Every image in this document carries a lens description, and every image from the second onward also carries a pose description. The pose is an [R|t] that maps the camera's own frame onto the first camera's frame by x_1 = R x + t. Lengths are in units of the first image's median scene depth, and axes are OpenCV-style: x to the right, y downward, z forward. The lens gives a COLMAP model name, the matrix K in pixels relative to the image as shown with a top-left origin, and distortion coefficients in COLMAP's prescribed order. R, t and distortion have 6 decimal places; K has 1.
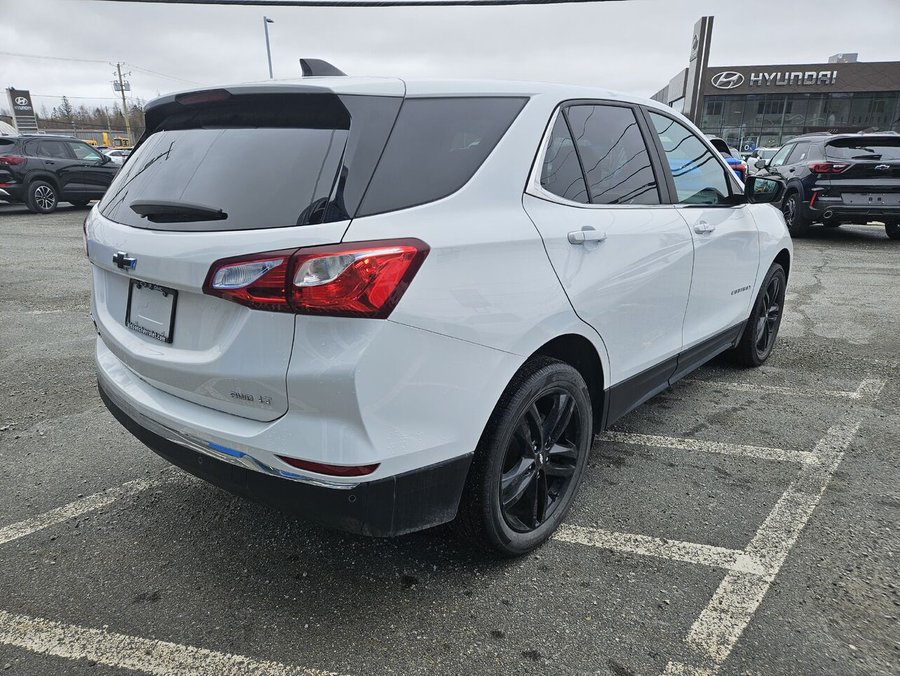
lens RADIAL K [[607.9, 0, 454.2], [0, 607.9, 348.5], [0, 0, 1]] dist [0.071327, -0.059714]
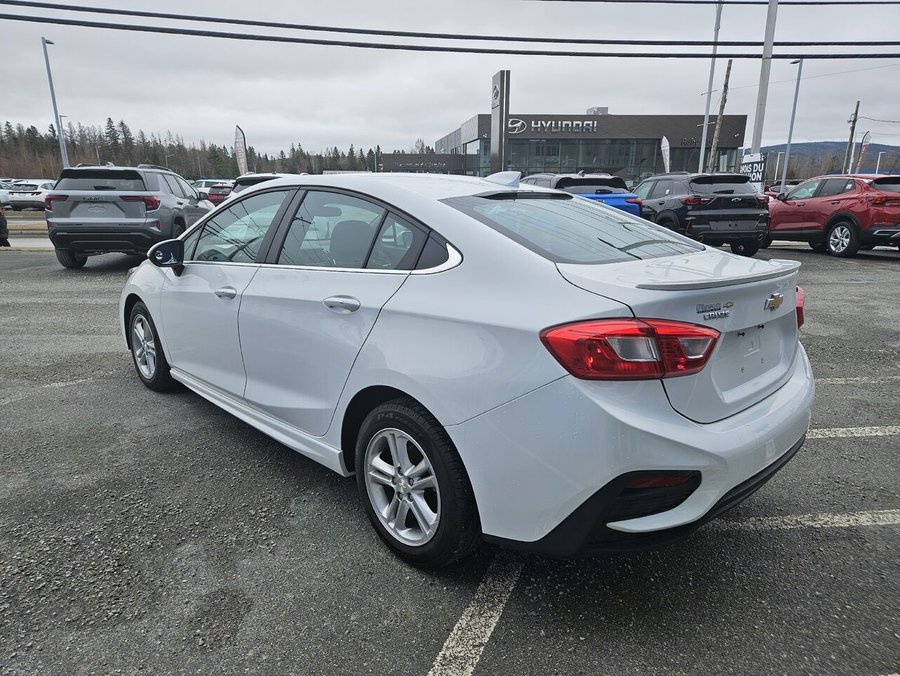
lens RADIAL K [[605.8, 0, 453.7], [0, 605.8, 332.9], [0, 0, 1]] dist [0.083161, -0.072388]
pose [[0.945246, -0.077044, 0.317136, -0.237917], [0.100517, 0.993225, -0.058307, -0.013840], [-0.310495, 0.086992, 0.946586, 0.036810]]
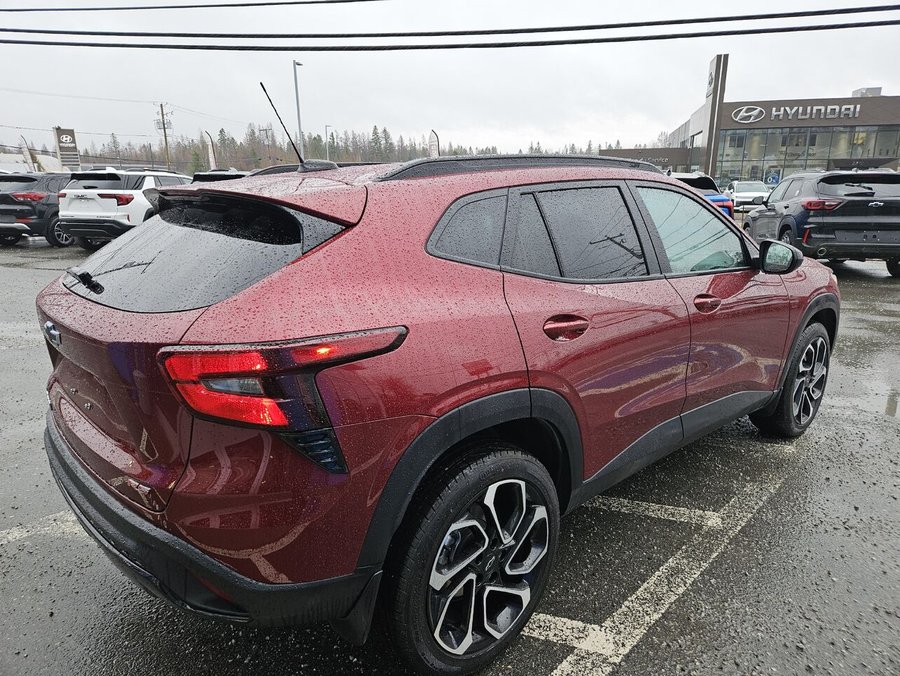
lens RADIAL K [[605.8, 0, 453.7], [0, 605.8, 332.9], [0, 0, 1]] dist [0.083161, -0.072388]
pose [[0.998864, 0.009107, -0.046764, 0.066203], [-0.012383, 0.997451, -0.070265, -0.011377], [0.046005, 0.070764, 0.996432, 0.005248]]
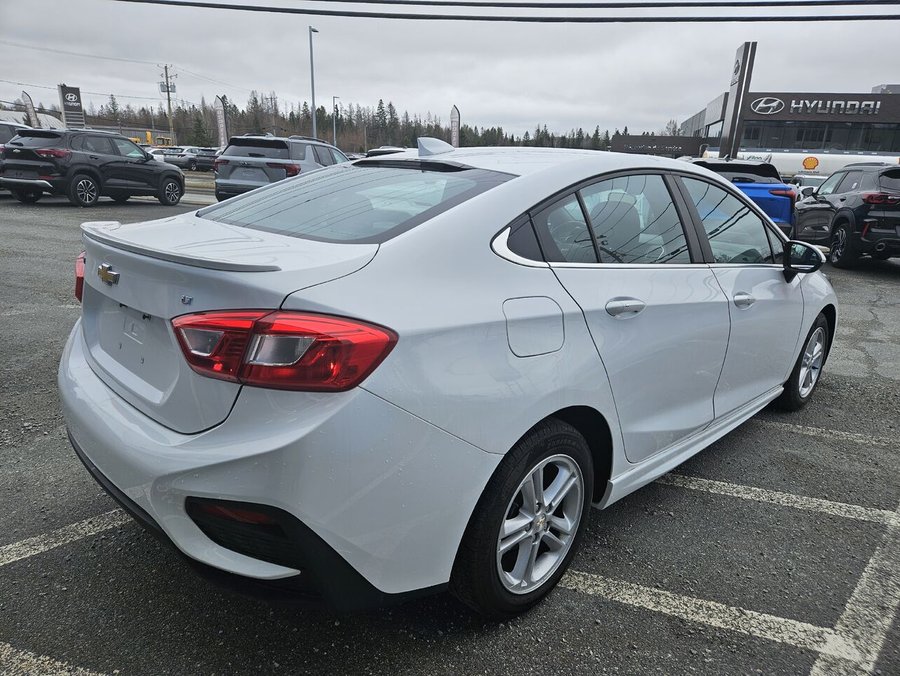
lens RADIAL K [[609.5, 0, 453.8], [0, 609.5, 336.4], [0, 0, 1]] dist [0.068427, -0.055022]
pose [[0.997791, 0.055567, -0.036415, -0.013731], [-0.056867, 0.997743, -0.035702, -0.005676], [0.034349, 0.037693, 0.998699, 0.020099]]
